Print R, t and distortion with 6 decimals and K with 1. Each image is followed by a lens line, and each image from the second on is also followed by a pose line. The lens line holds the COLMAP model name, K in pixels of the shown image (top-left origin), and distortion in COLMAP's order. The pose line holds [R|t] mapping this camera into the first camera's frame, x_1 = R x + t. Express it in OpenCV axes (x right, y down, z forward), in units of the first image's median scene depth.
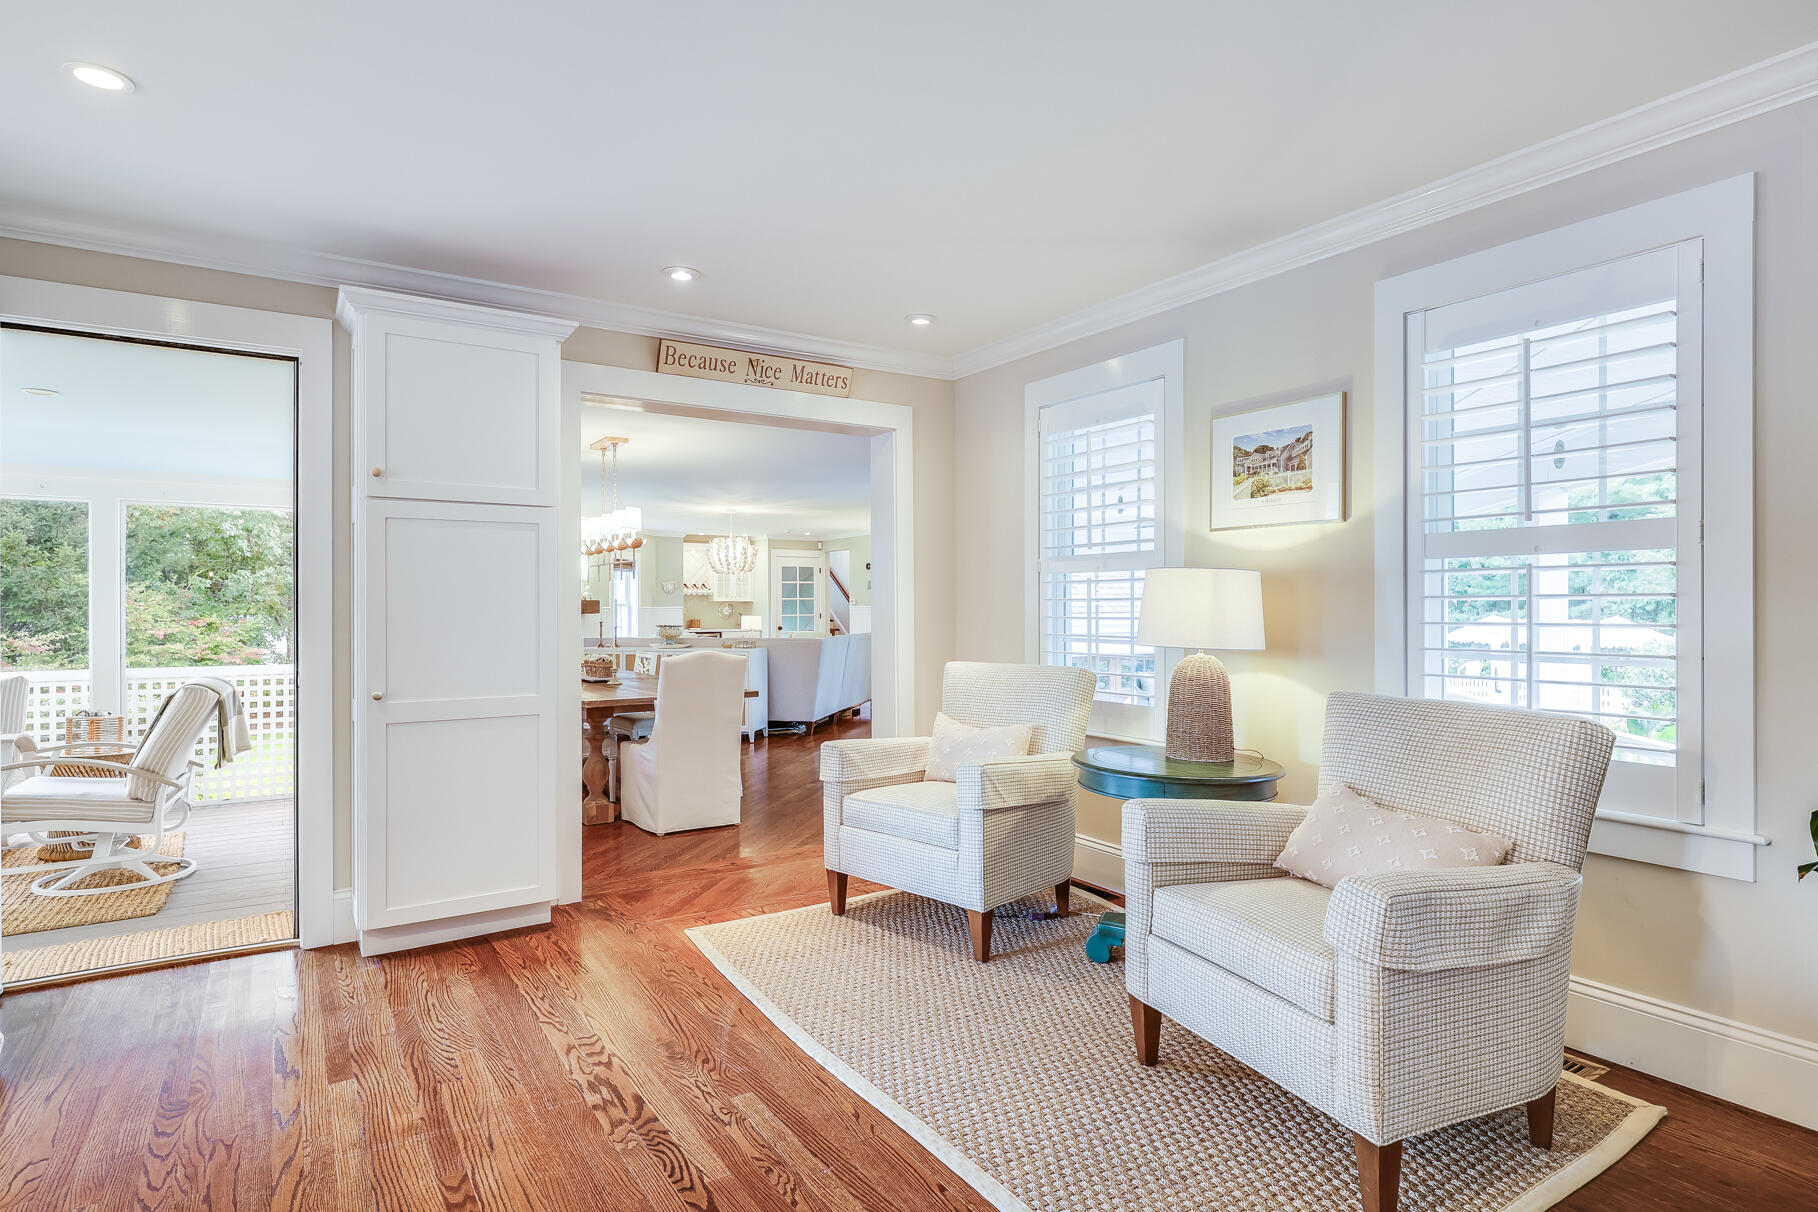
lens RADIAL K [[953.1, 0, 909.1], [0, 953.1, 604.7], [0, 0, 1]] dist [-0.002403, -0.000453]
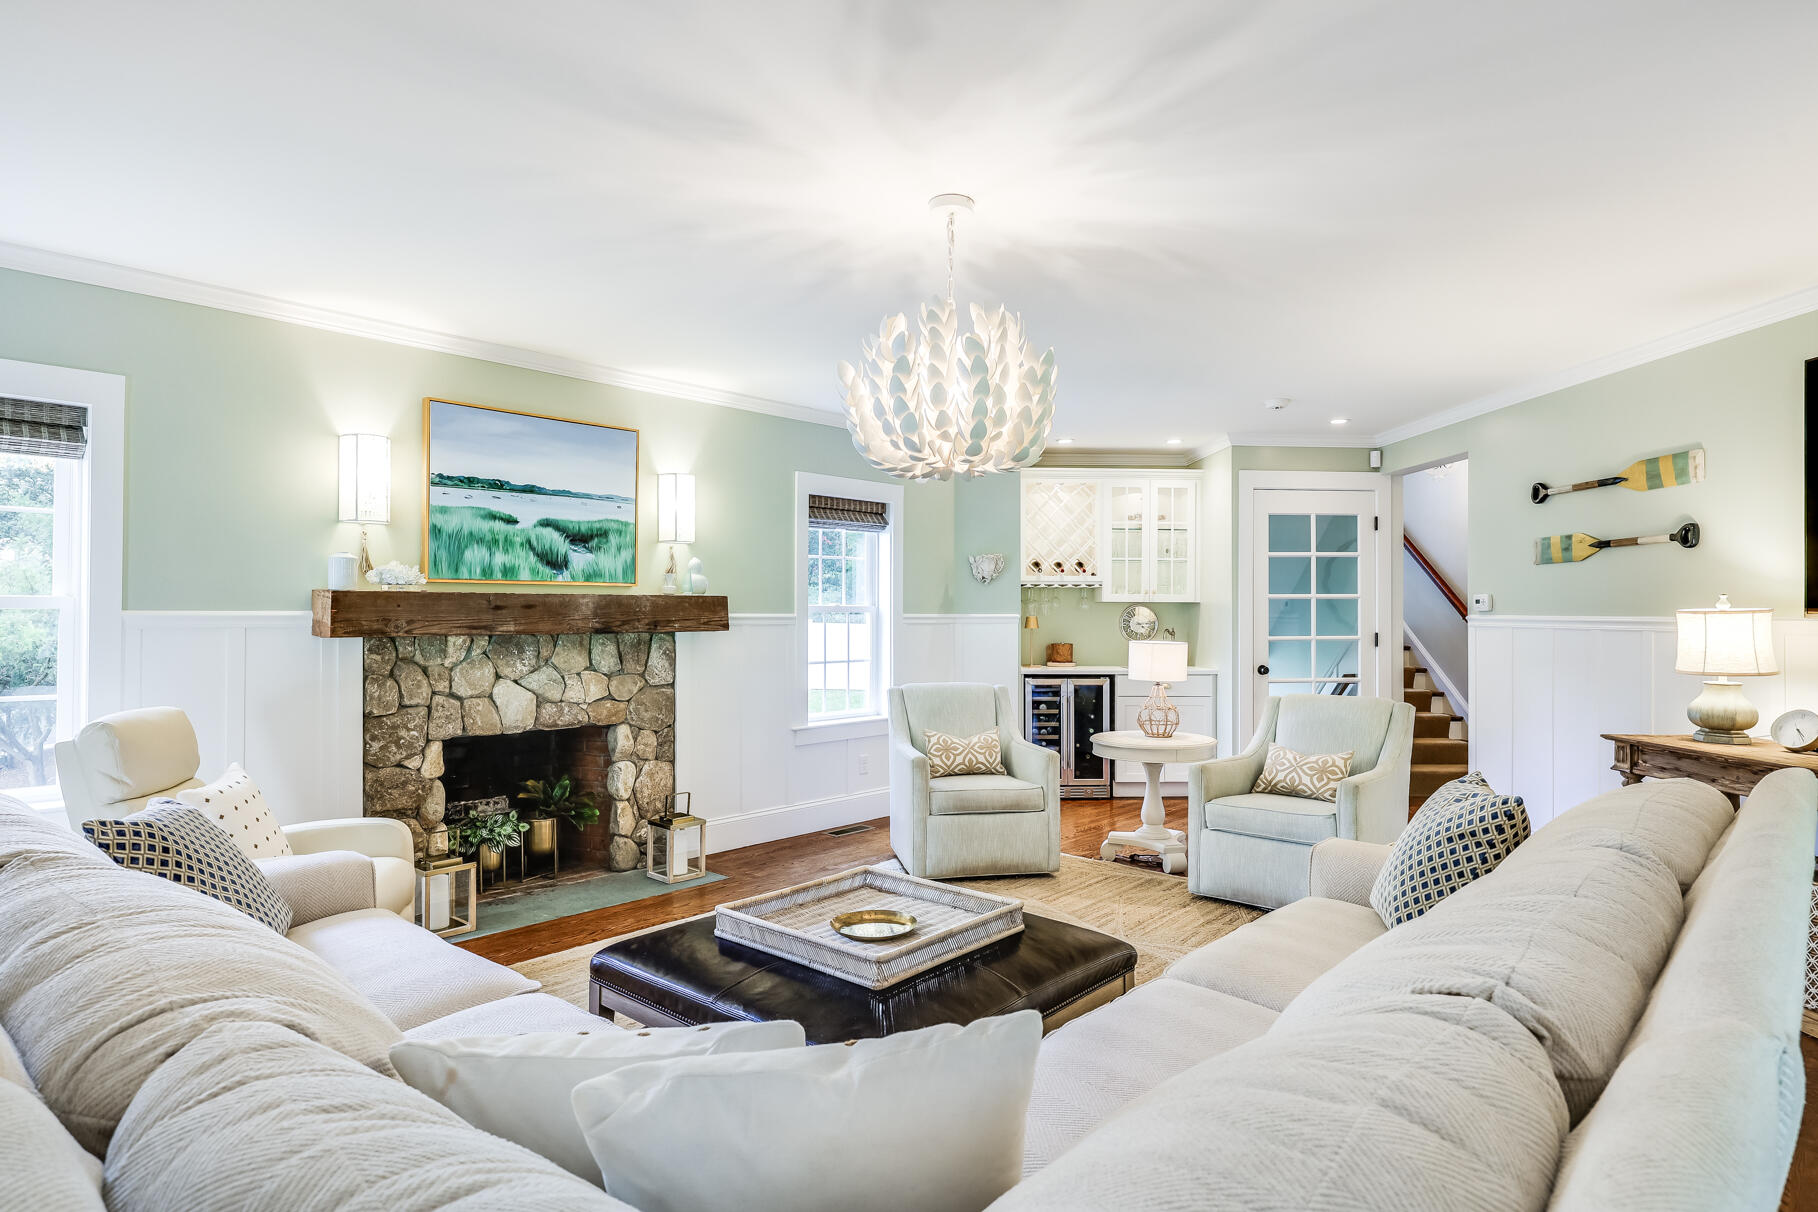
lens RADIAL K [[953.1, 0, 909.1], [0, 953.1, 604.7], [0, 0, 1]] dist [-0.002403, -0.000453]
pose [[0.847294, 0.001837, -0.531122, -0.059551], [-0.006630, 0.999953, -0.007118, 0.001782], [0.531083, 0.009552, 0.847266, 0.704552]]
